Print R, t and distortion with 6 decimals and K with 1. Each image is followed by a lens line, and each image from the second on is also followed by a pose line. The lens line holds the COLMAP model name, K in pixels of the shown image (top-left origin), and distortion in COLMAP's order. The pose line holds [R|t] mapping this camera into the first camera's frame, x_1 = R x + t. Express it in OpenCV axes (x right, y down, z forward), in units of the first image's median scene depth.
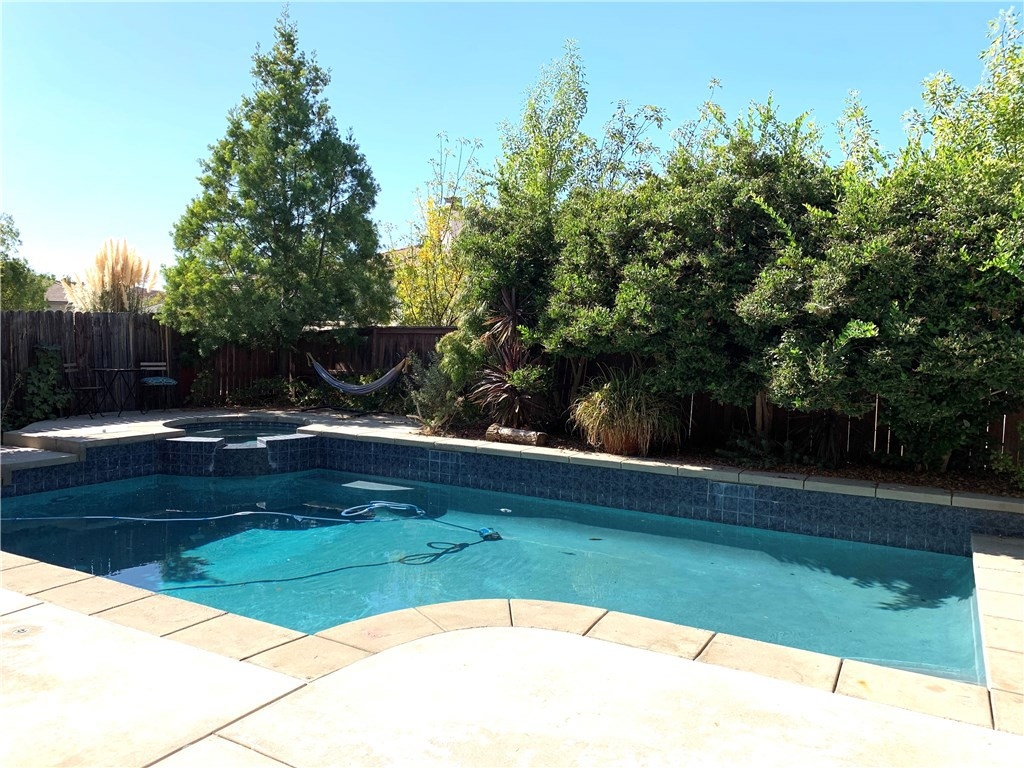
lens RADIAL K [[777.8, 0, 511.2], [0, 777.8, 384.7], [0, 0, 1]] dist [0.000186, 0.004203]
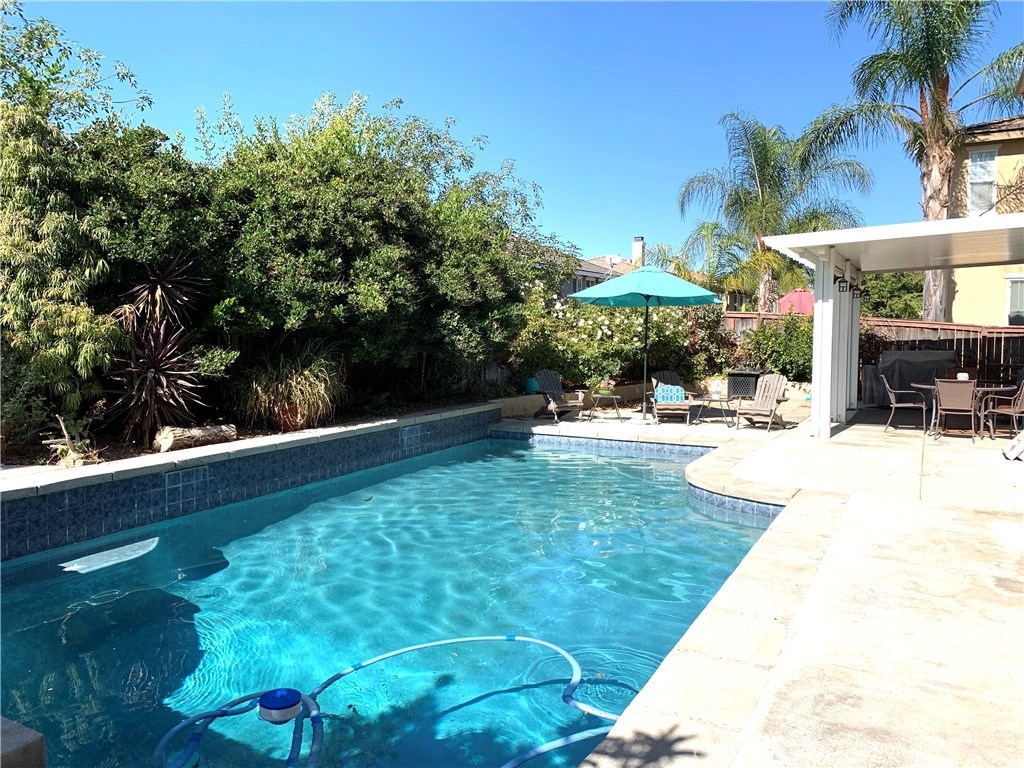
lens RADIAL K [[777.8, 0, 511.9], [0, 777.8, 384.2], [0, 0, 1]] dist [0.000186, 0.004203]
pose [[-0.025042, -0.091355, 0.995503, -0.815997], [0.066604, 0.993451, 0.092842, -0.041335], [-0.997465, 0.068630, -0.018793, 0.705412]]
